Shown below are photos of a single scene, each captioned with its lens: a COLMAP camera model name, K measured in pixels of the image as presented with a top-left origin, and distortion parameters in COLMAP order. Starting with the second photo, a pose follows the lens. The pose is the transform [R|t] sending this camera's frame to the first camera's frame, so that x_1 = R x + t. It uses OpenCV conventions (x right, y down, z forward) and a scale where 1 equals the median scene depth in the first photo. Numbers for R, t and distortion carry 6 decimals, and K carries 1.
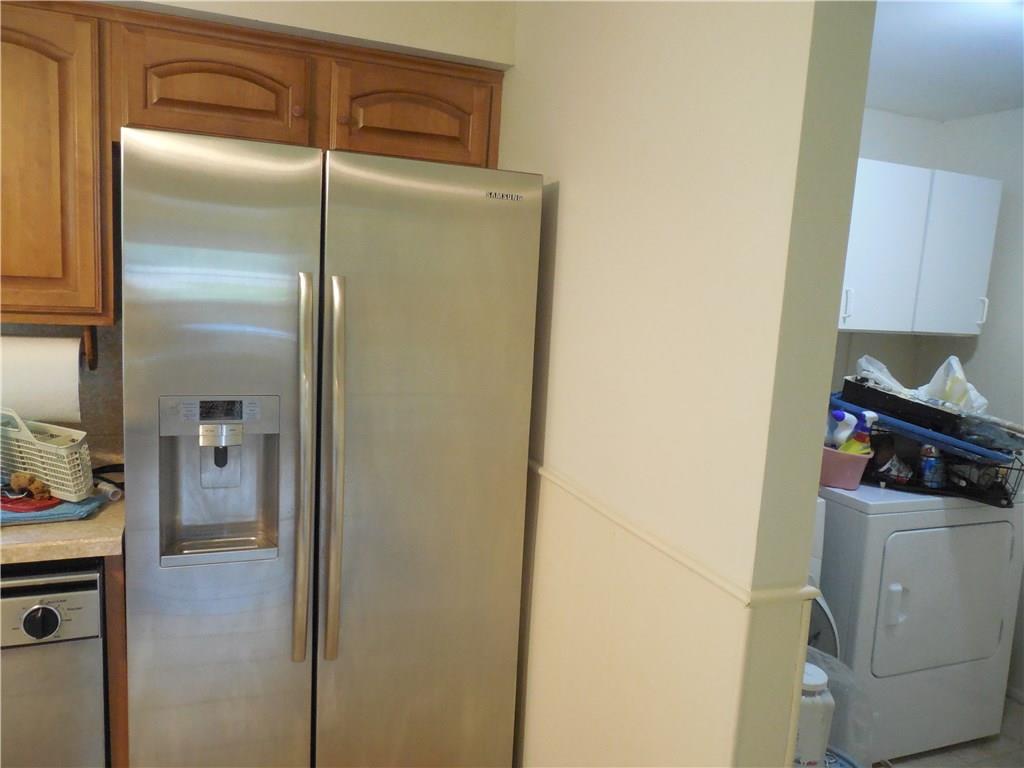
lens RADIAL K [[759.8, 0, 513.0], [0, 759.8, 381.6], [0, 0, 1]] dist [-0.004156, -0.008214]
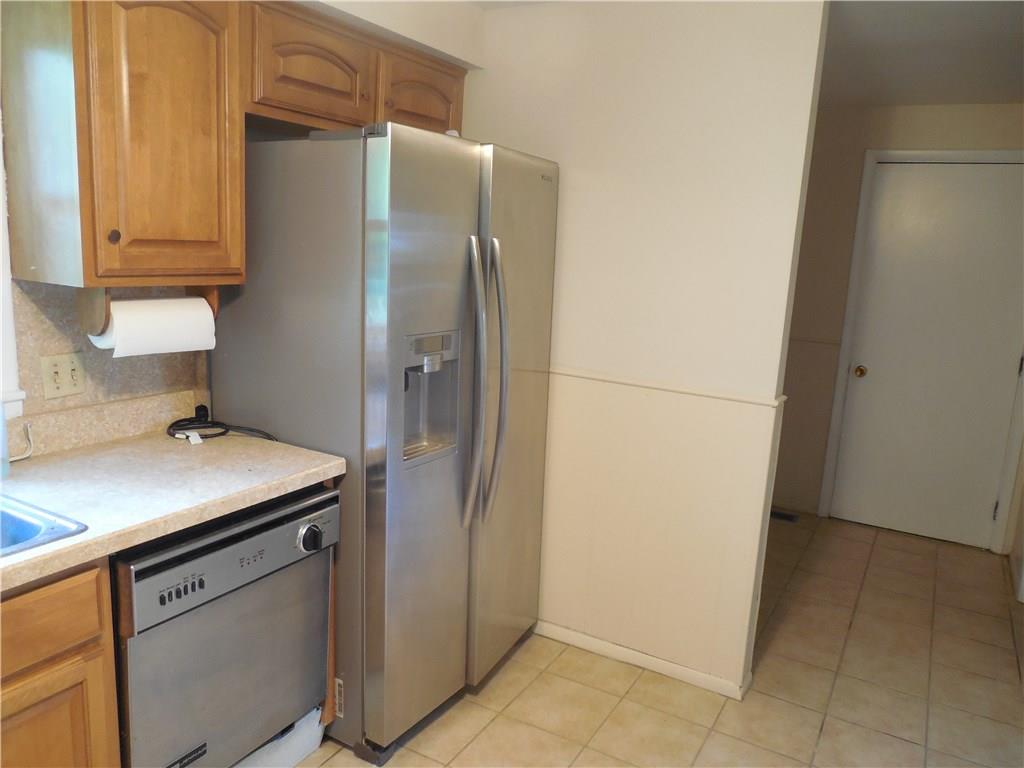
lens RADIAL K [[759.8, 0, 508.4], [0, 759.8, 382.6], [0, 0, 1]] dist [-0.004156, -0.008214]
pose [[0.803089, -0.126287, 0.582322, -0.903474], [0.073476, 0.990812, 0.113544, -0.030427], [-0.591311, -0.048399, 0.804990, -0.111948]]
